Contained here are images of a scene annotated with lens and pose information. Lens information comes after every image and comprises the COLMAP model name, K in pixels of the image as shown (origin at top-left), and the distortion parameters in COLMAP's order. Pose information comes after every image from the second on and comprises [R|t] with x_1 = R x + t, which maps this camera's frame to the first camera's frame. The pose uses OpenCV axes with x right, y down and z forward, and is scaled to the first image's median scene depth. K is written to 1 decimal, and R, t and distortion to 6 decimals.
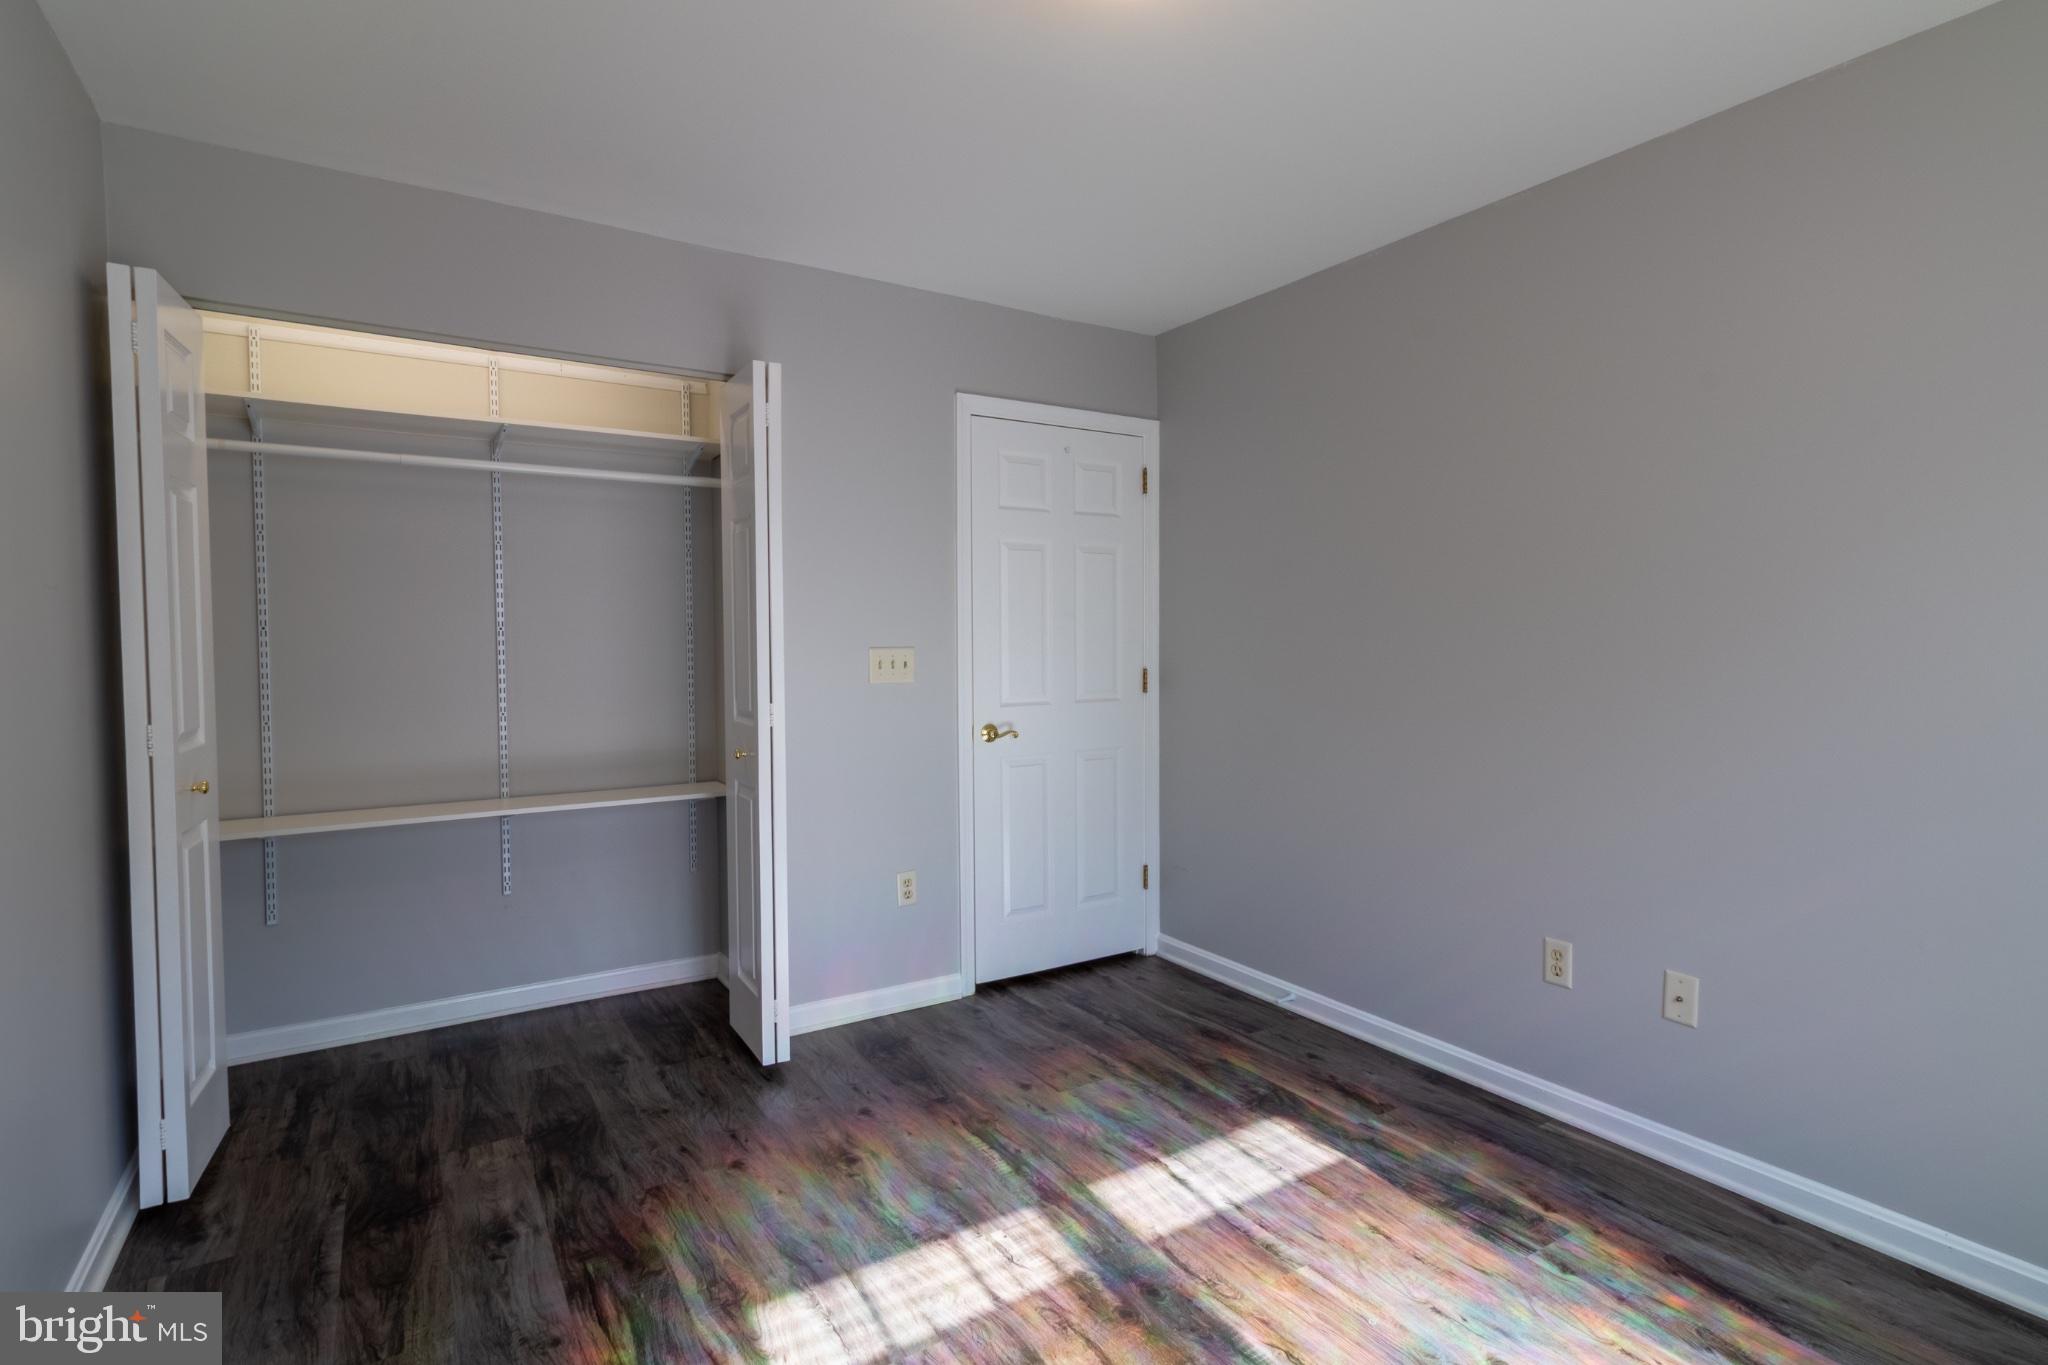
lens RADIAL K [[1030.8, 0, 1024.0], [0, 1030.8, 682.5], [0, 0, 1]] dist [0.004765, 0.000961]
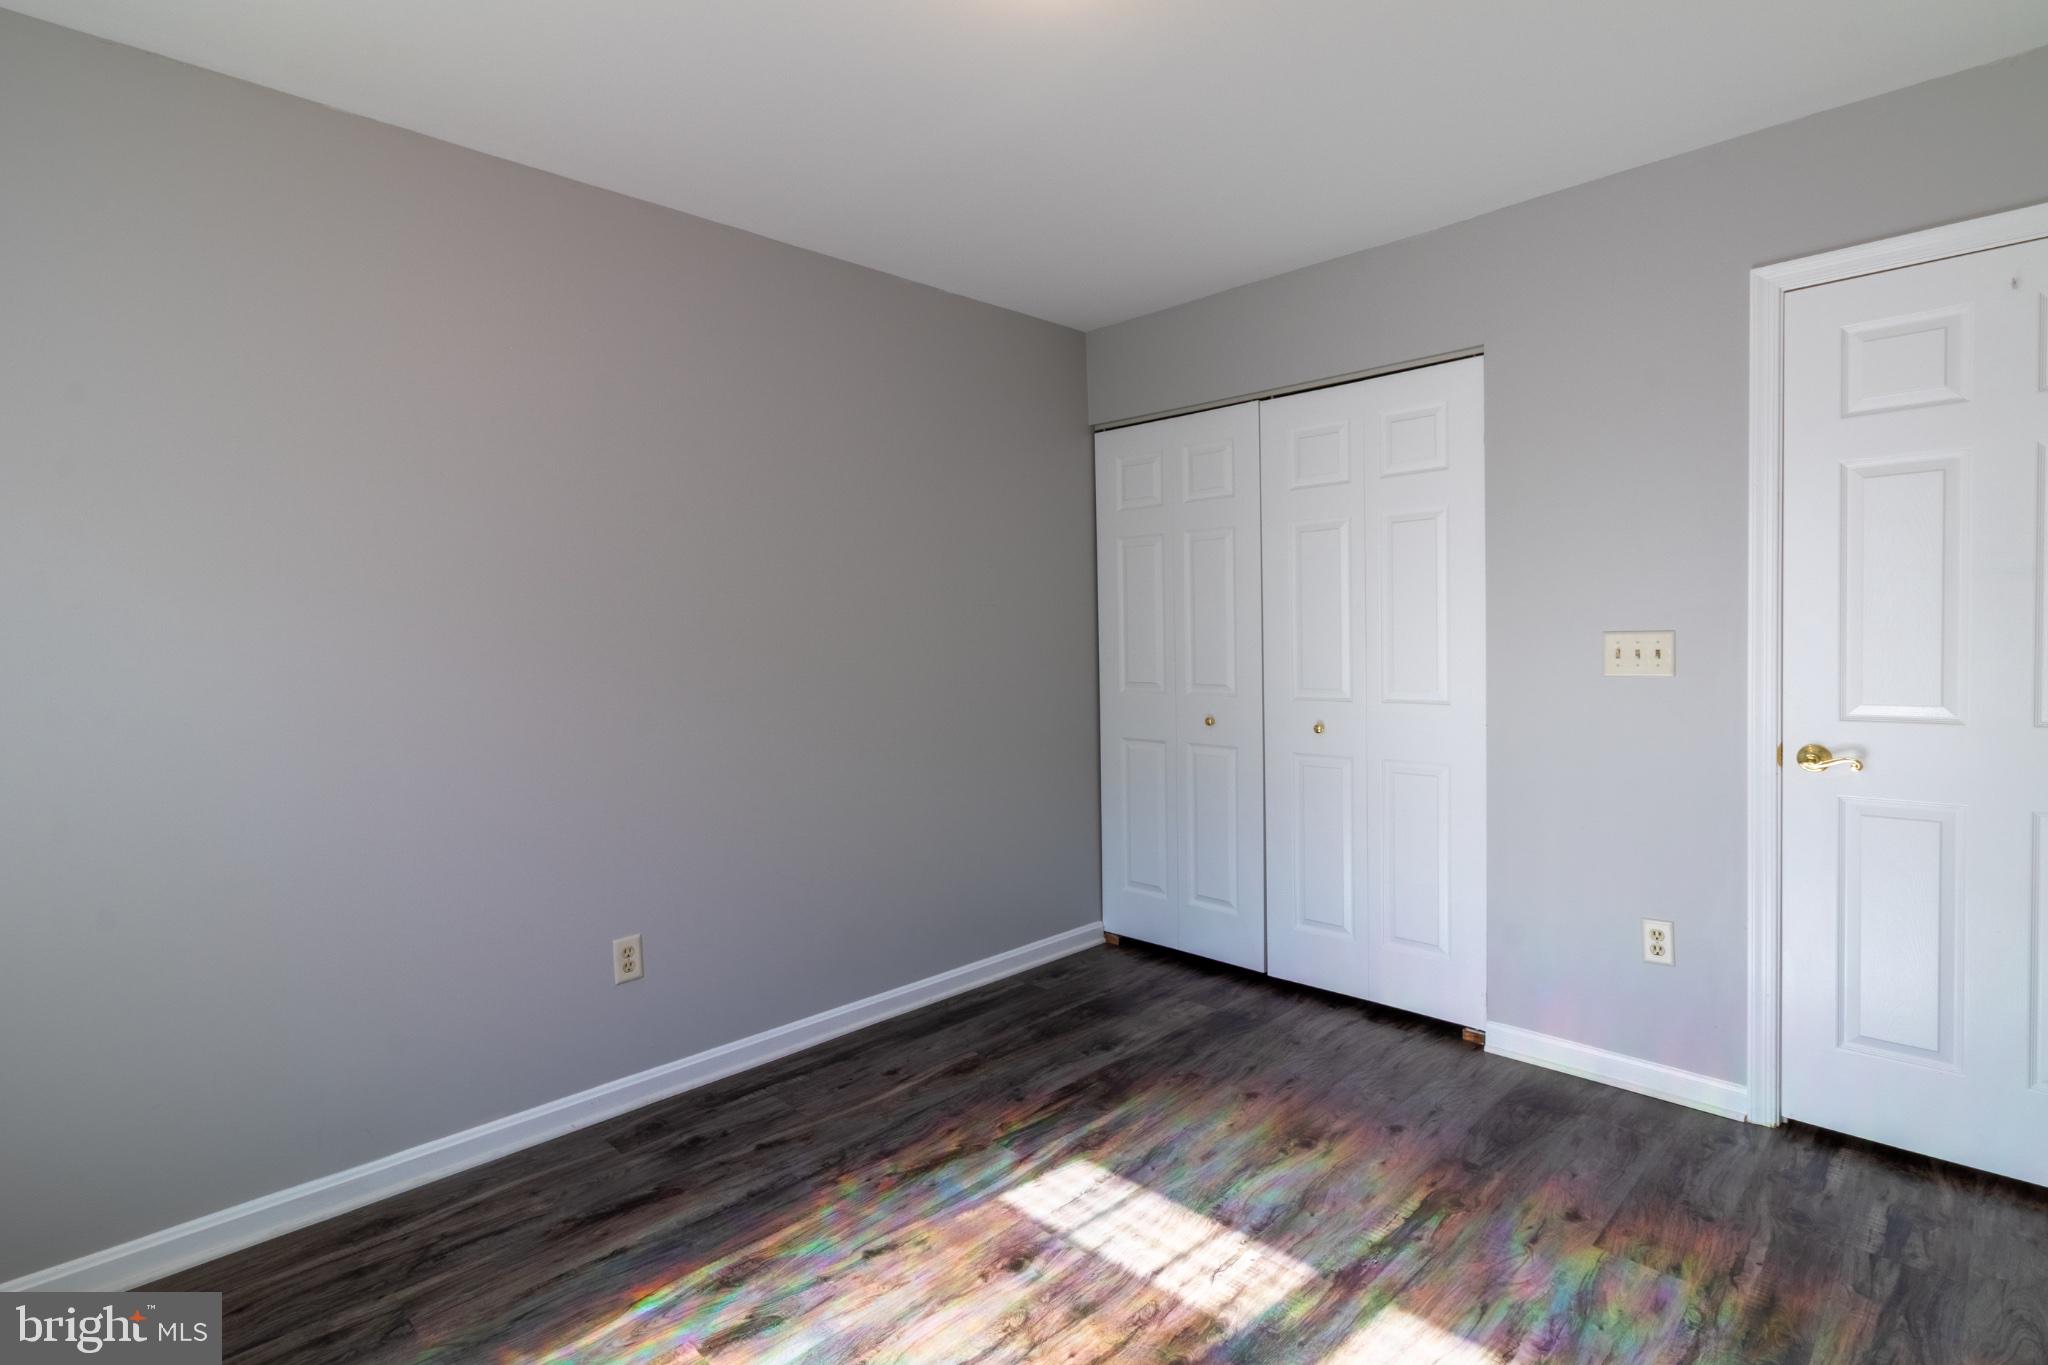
lens RADIAL K [[956.1, 0, 1021.0], [0, 956.1, 674.4], [0, 0, 1]] dist [0.001980, 0.000214]
pose [[0.229380, 0.033776, -0.972751, 0.651949], [-0.028810, 0.999195, 0.027901, -0.011015], [0.972910, 0.021625, 0.230169, 0.501604]]
